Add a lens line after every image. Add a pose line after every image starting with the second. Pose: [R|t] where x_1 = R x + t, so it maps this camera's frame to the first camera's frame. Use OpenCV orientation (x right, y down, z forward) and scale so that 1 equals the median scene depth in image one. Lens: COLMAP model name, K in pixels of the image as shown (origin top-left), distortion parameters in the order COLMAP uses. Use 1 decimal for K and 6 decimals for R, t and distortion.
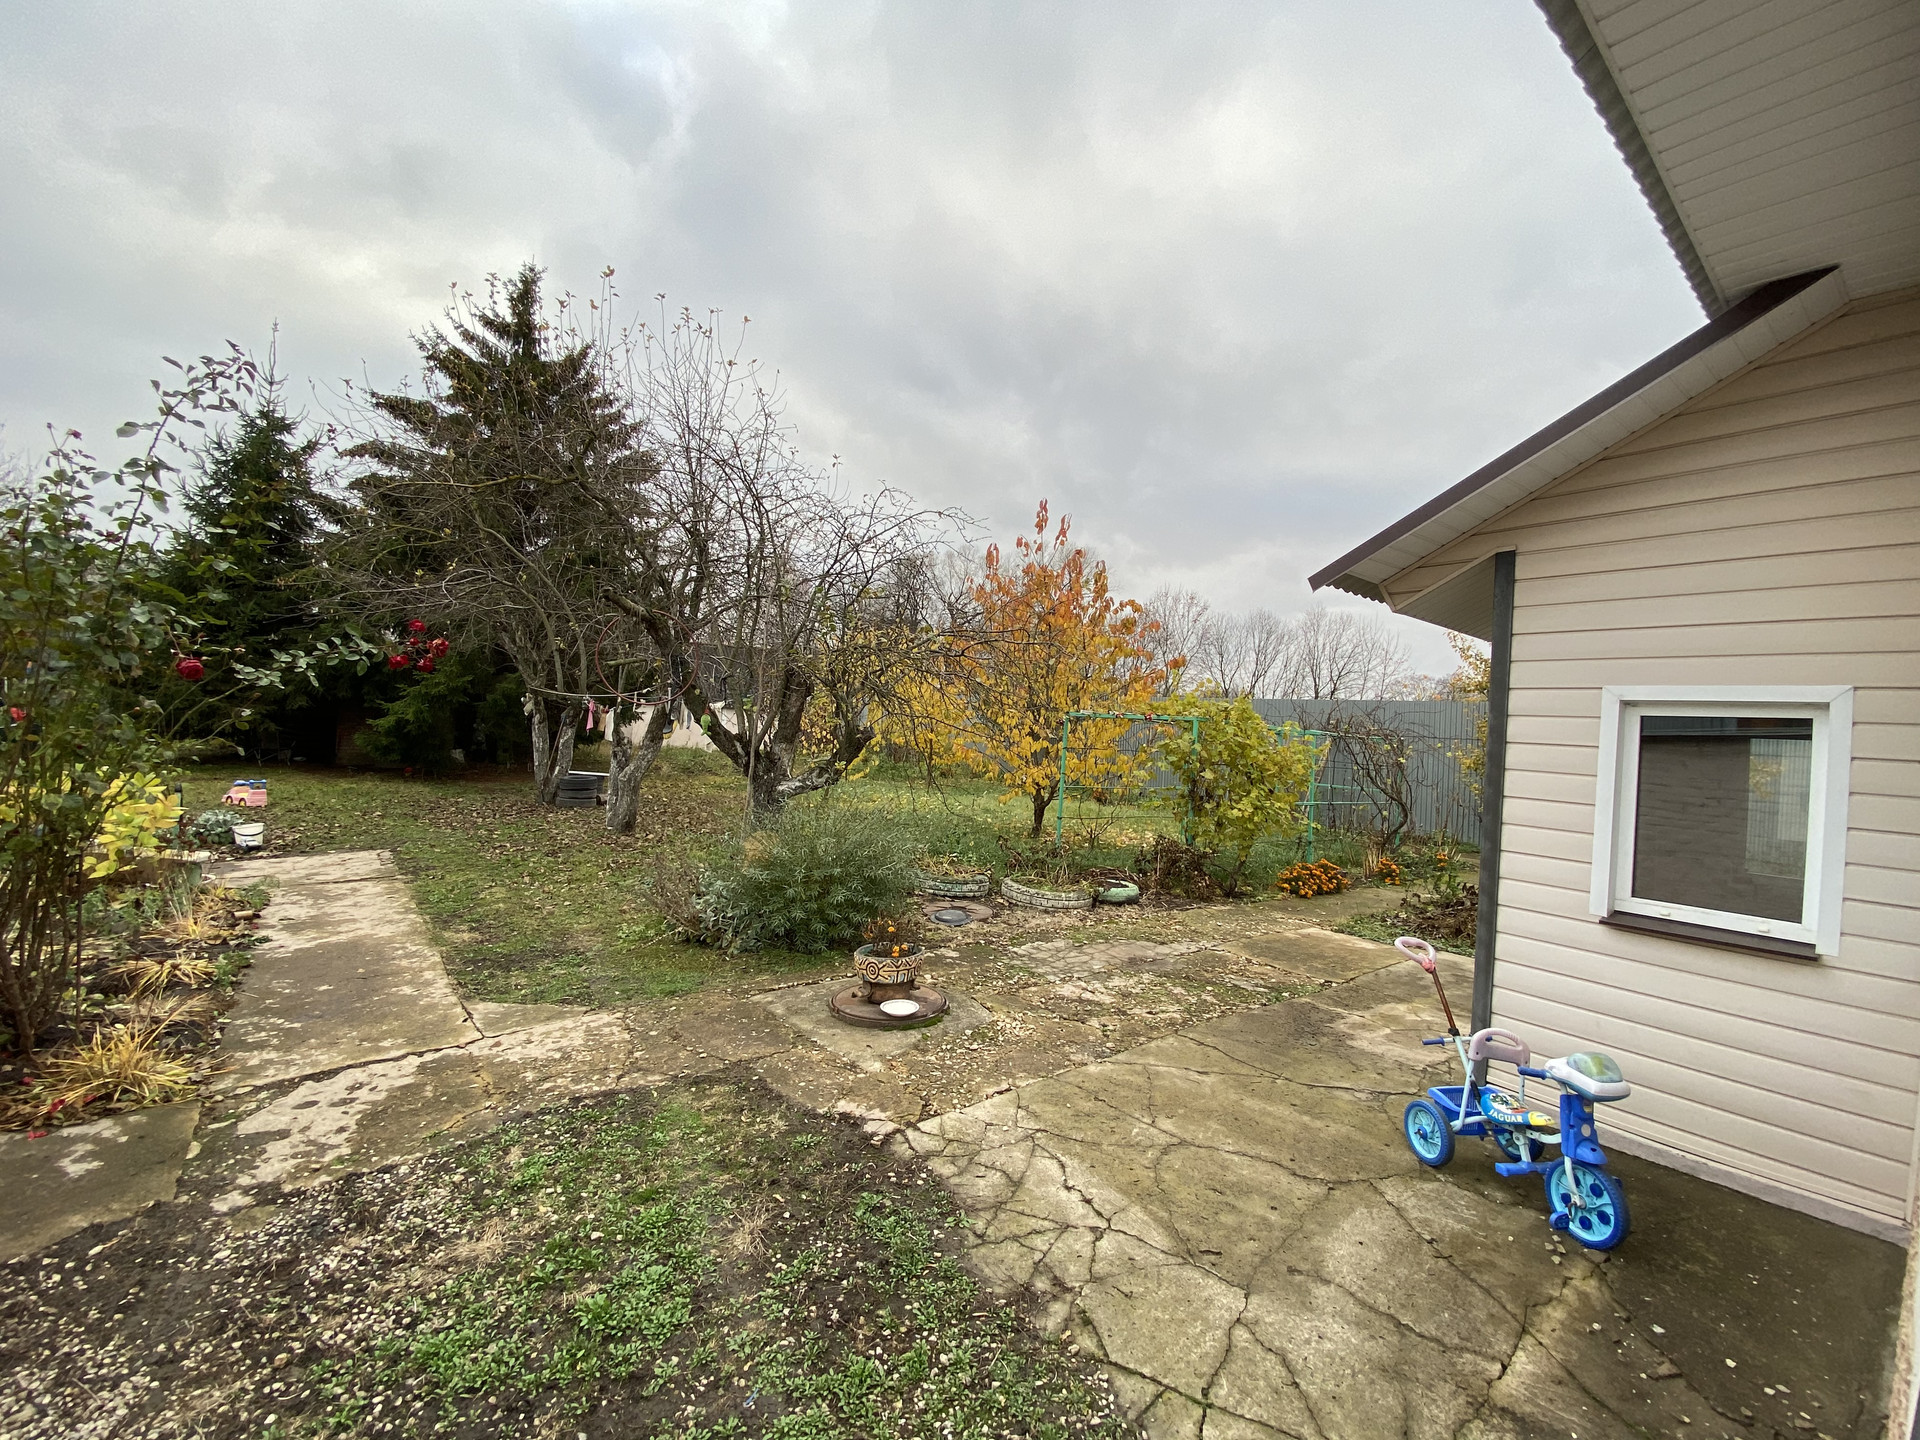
lens RADIAL K [[775.7, 0, 960.0], [0, 775.7, 720.0], [0, 0, 1]] dist [0.019973, -0.020509]
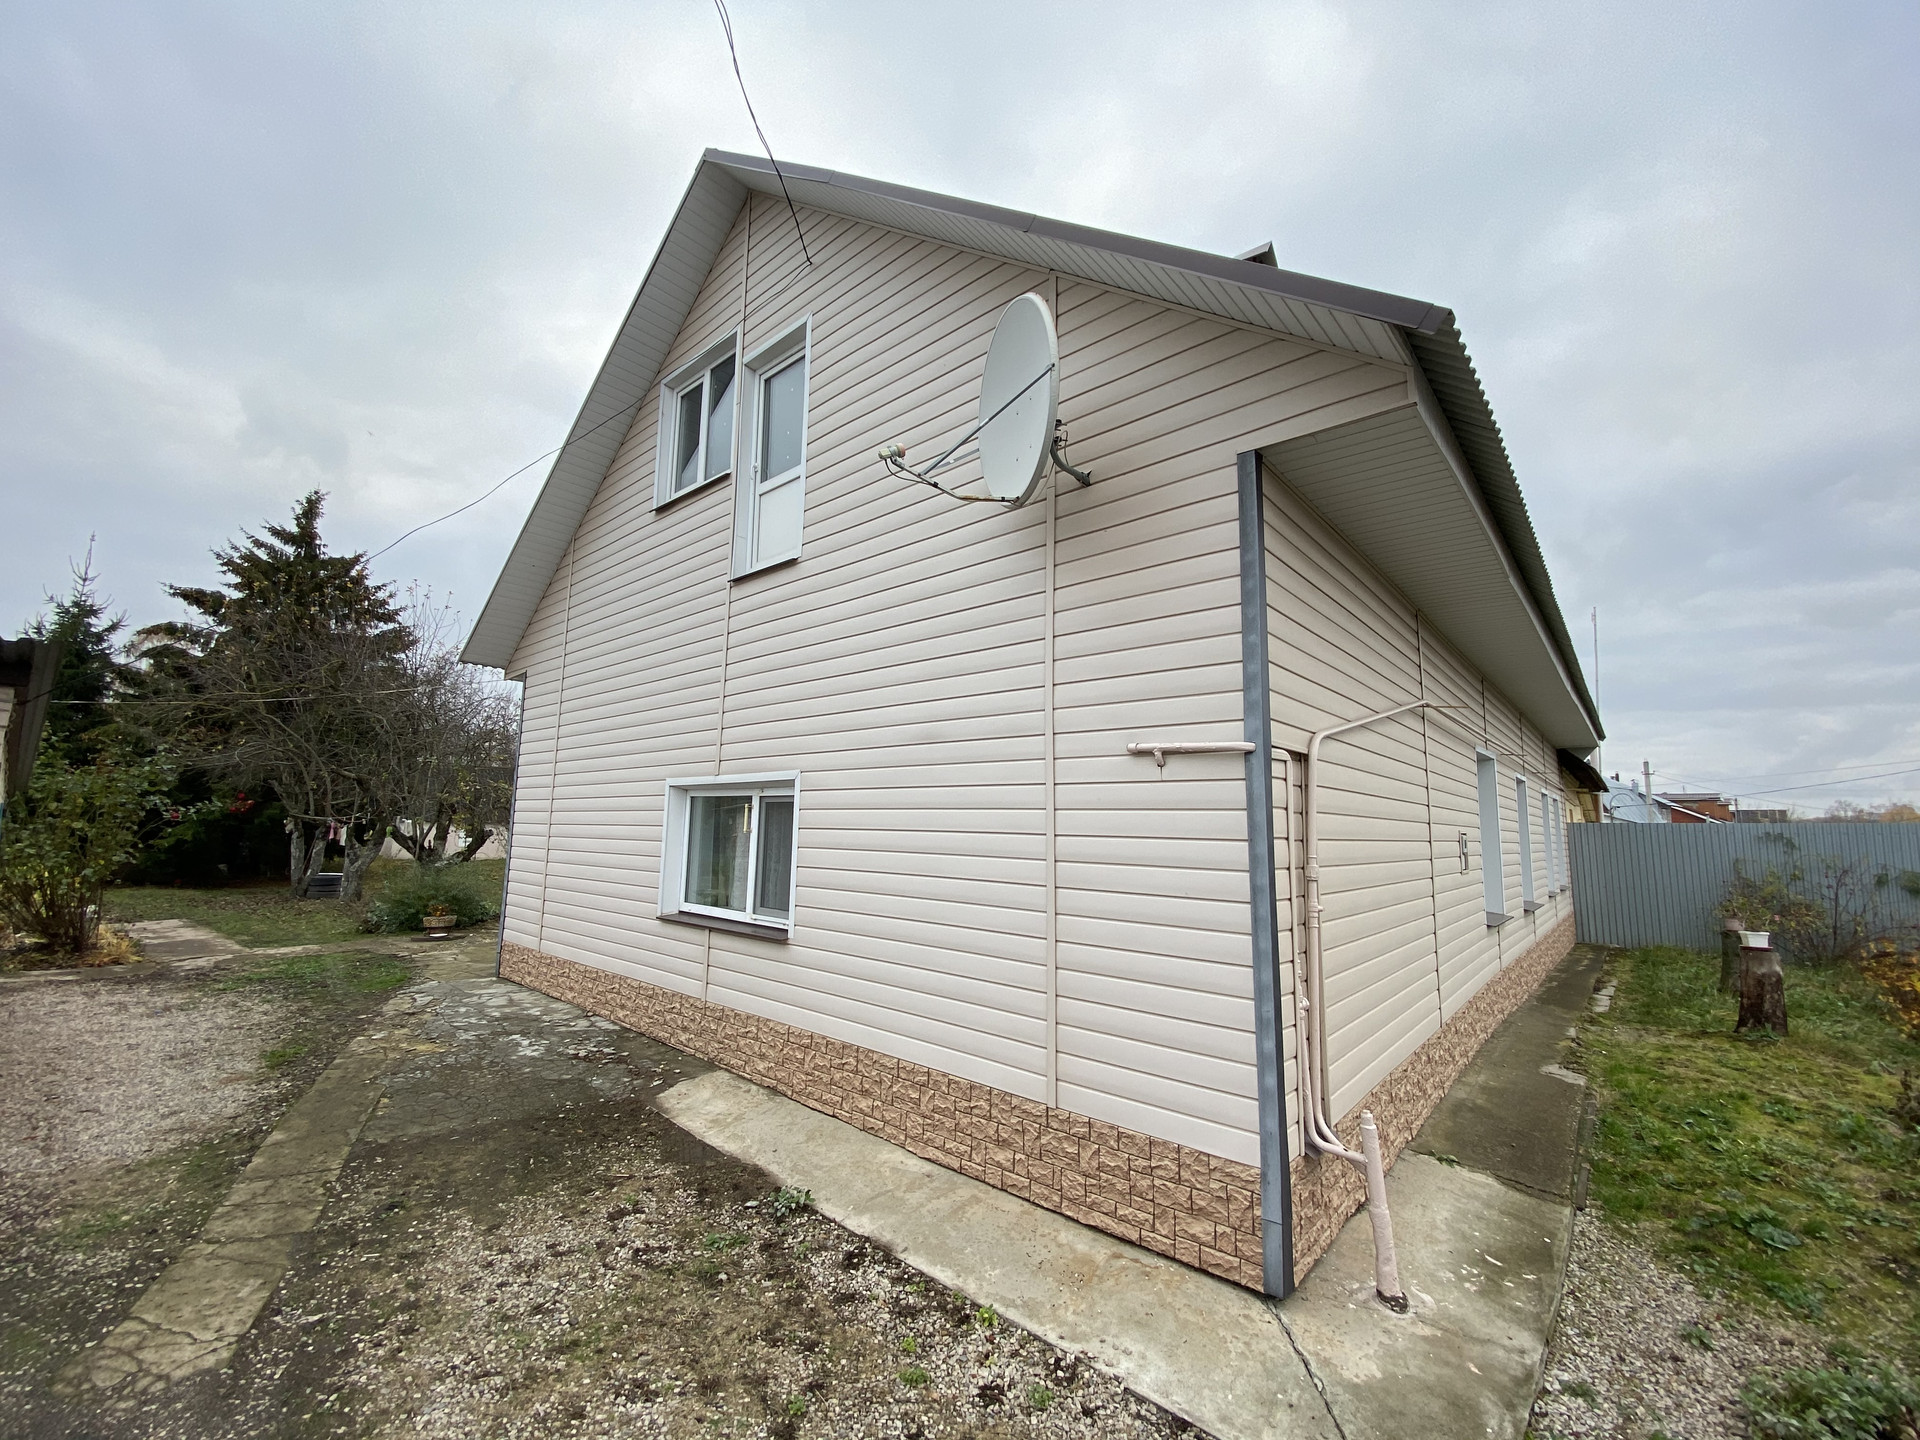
lens RADIAL K [[819.9, 0, 1007.7], [0, 819.9, 720.4], [0, 0, 1]] dist [0.021206, -0.022118]
pose [[0.978591, -0.009401, 0.205600, 1.438601], [0.034993, 0.992011, -0.121200, 0.061762], [-0.202818, 0.125800, 0.971102, -2.546548]]
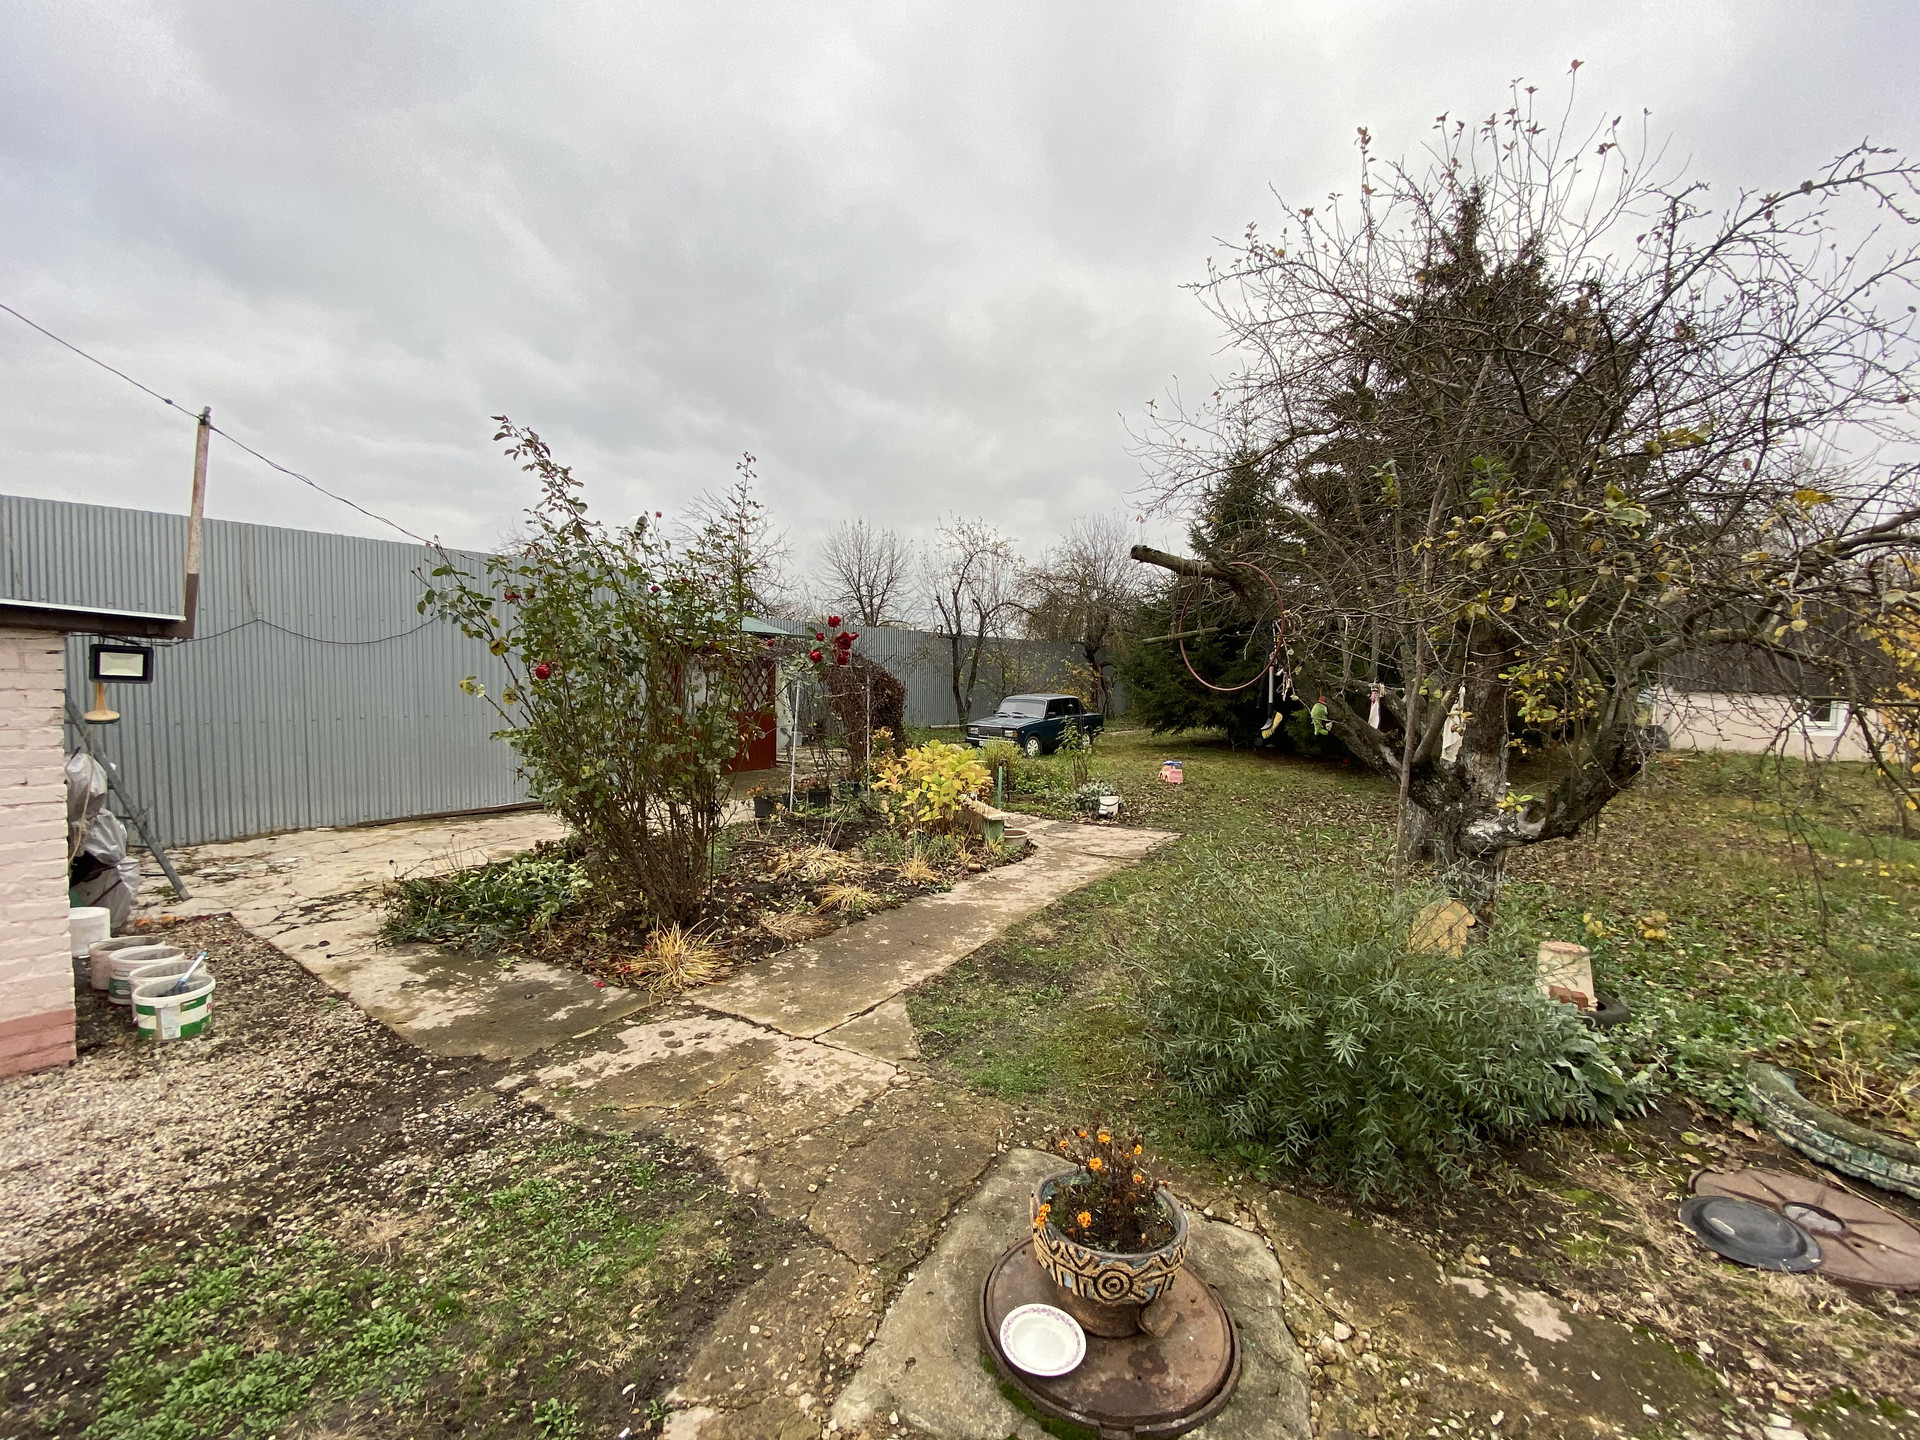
lens RADIAL K [[775.7, 0, 960.0], [0, 775.7, 720.0], [0, 0, 1]] dist [0.019973, -0.020509]
pose [[0.329489, 0.008952, -0.944117, 0.361658], [-0.002588, 0.999960, 0.008579, 0.004176], [0.944156, -0.000383, 0.329499, 0.874532]]
